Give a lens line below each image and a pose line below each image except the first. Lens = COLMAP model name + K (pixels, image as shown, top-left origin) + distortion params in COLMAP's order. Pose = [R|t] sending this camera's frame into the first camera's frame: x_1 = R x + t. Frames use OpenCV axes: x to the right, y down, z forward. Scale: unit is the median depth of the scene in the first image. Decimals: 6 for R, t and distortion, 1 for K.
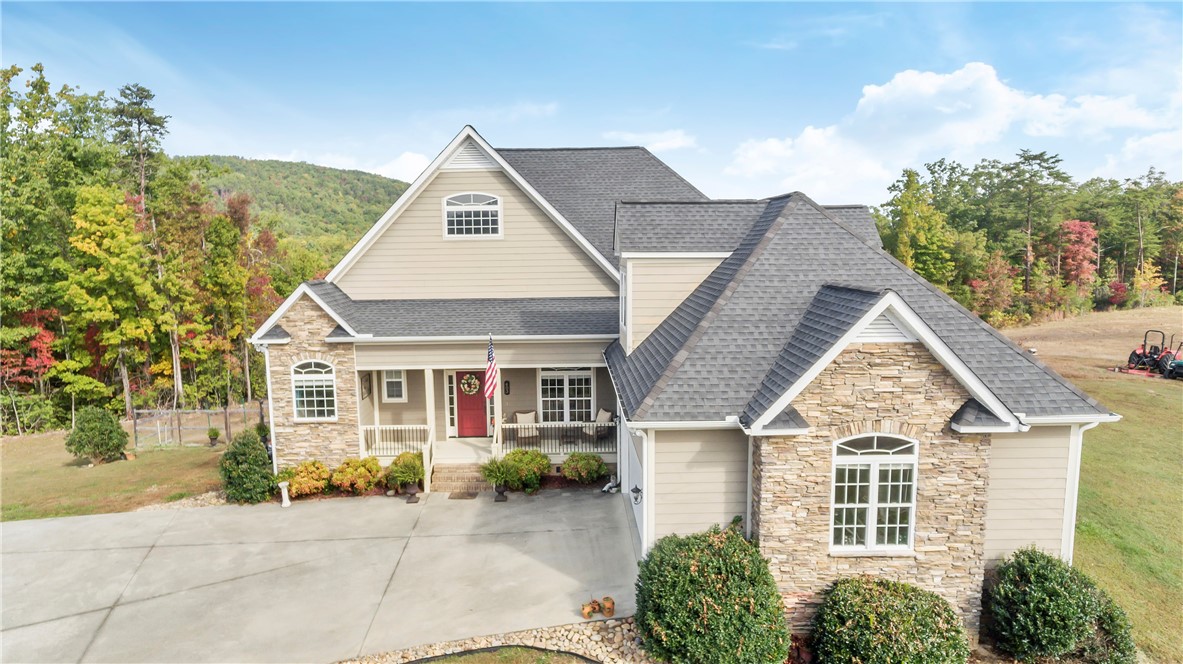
lens RADIAL K [[697.5, 0, 566.0], [0, 697.5, 331.6], [0, 0, 1]] dist [0.006082, -0.004058]
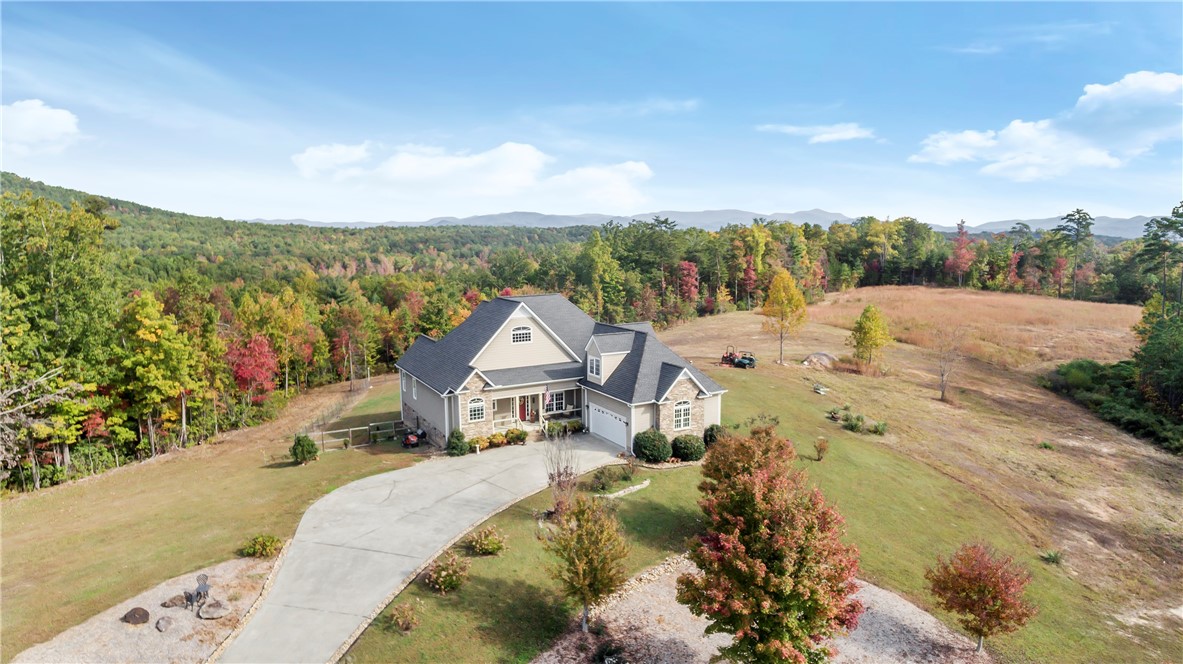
lens RADIAL K [[697.5, 0, 566.0], [0, 697.5, 331.6], [0, 0, 1]] dist [0.006082, -0.004058]
pose [[0.888235, -0.062644, 0.455098, -0.536051], [0.059452, 0.998003, 0.021339, -0.103523], [-0.455526, 0.008102, 0.890186, -0.628824]]
